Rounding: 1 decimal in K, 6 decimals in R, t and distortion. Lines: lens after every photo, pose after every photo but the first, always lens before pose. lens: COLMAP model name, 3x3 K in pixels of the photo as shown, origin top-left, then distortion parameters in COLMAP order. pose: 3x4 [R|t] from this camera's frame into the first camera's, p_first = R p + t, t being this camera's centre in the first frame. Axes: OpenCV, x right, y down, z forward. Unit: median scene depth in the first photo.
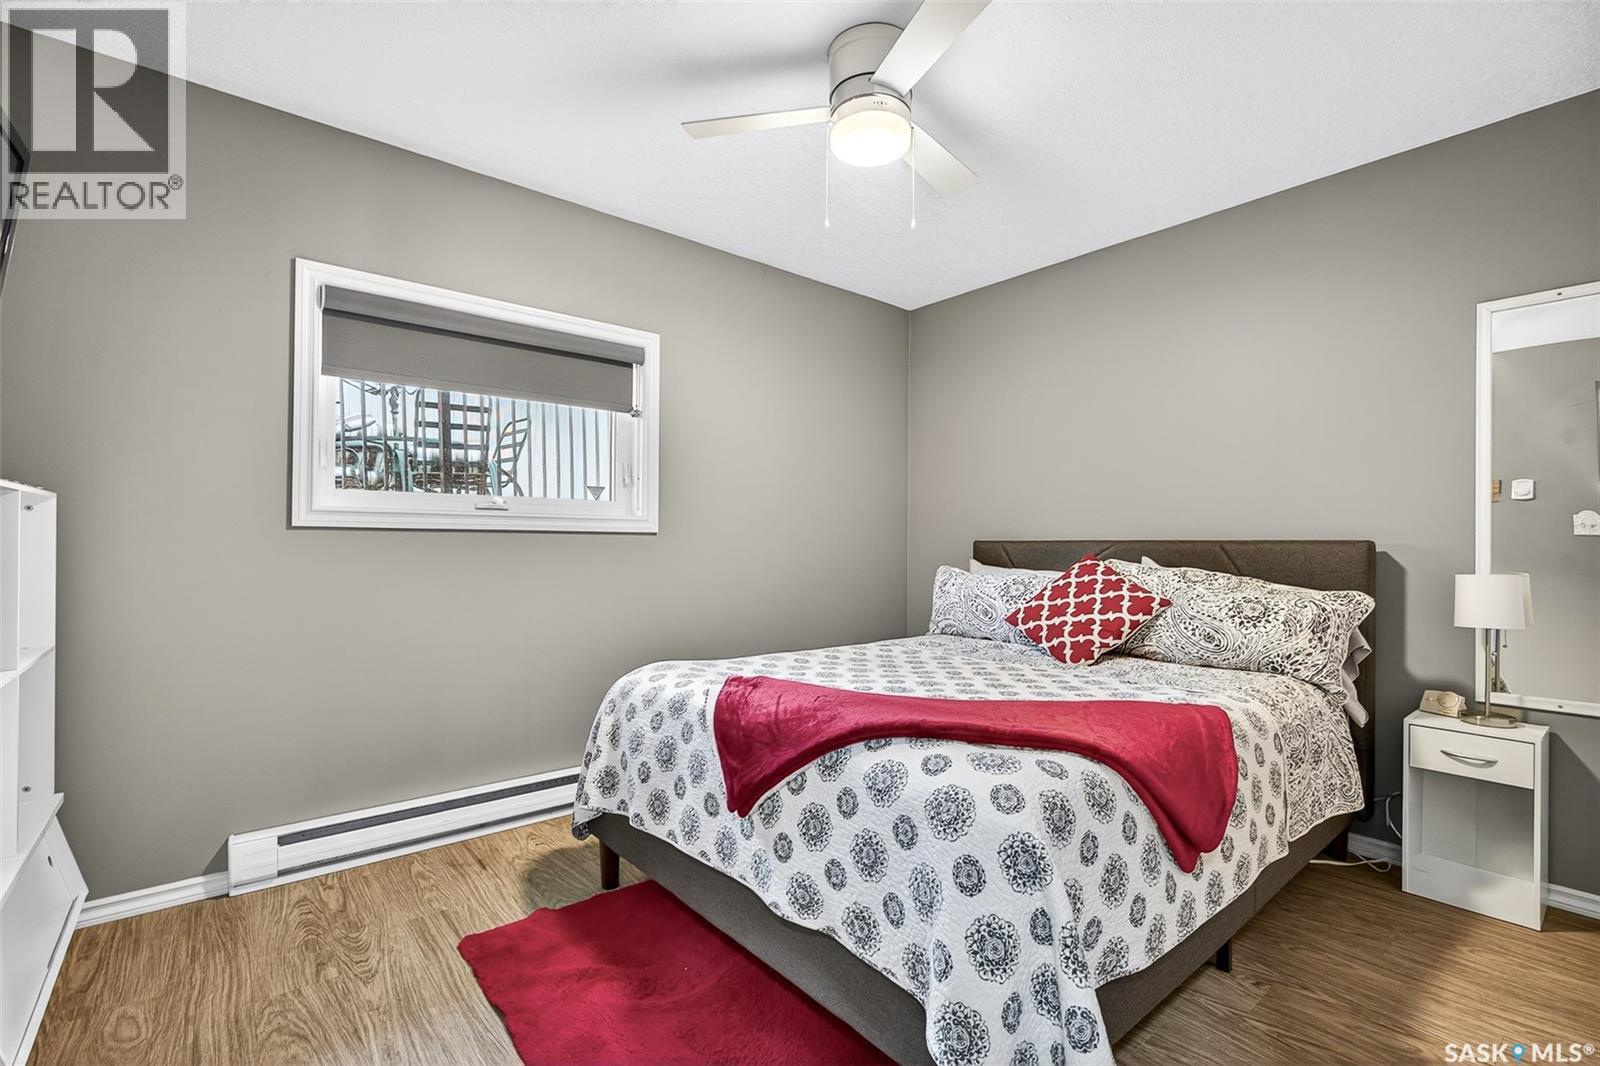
lens RADIAL K [[715.3, 0, 796.6], [0, 715.3, 540.2], [0, 0, 1]] dist [-0.007399, -0.000145]
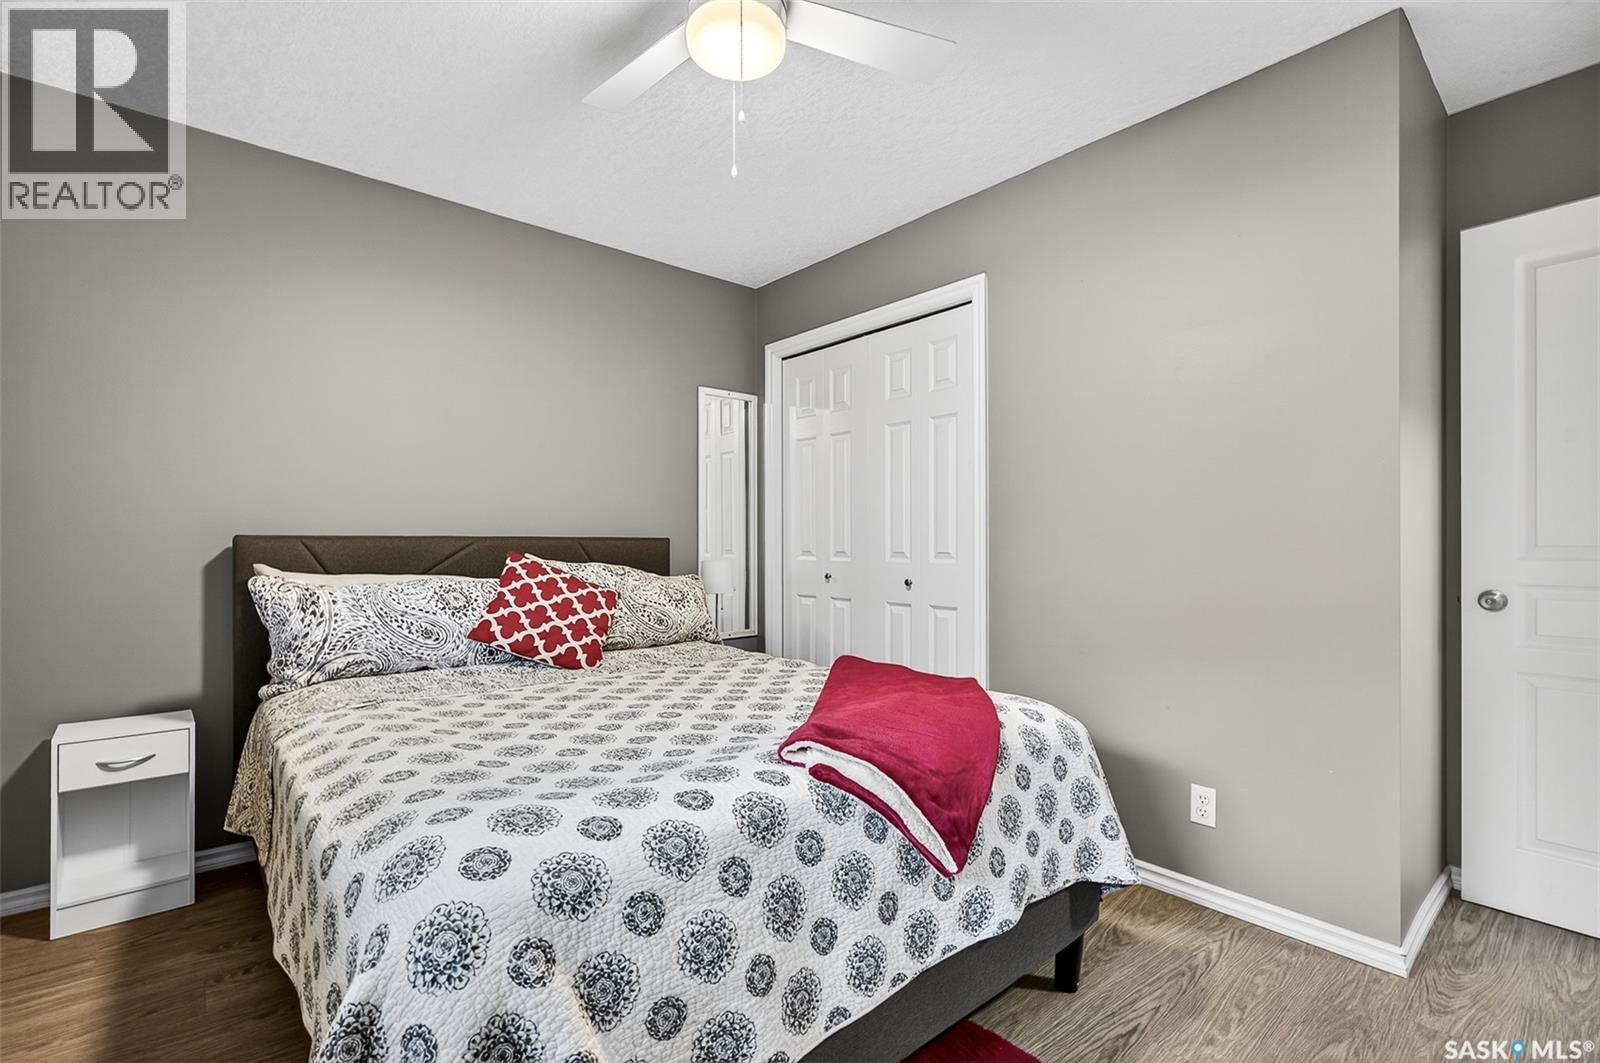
lens RADIAL K [[715.3, 0, 796.6], [0, 715.3, 538.7], [0, 0, 1]] dist [-0.007399, -0.000145]
pose [[-0.018293, -0.009343, 0.999789, -0.515959], [-0.018181, 0.999794, 0.009010, -0.012425], [-0.999667, -0.018013, -0.018459, 0.664637]]
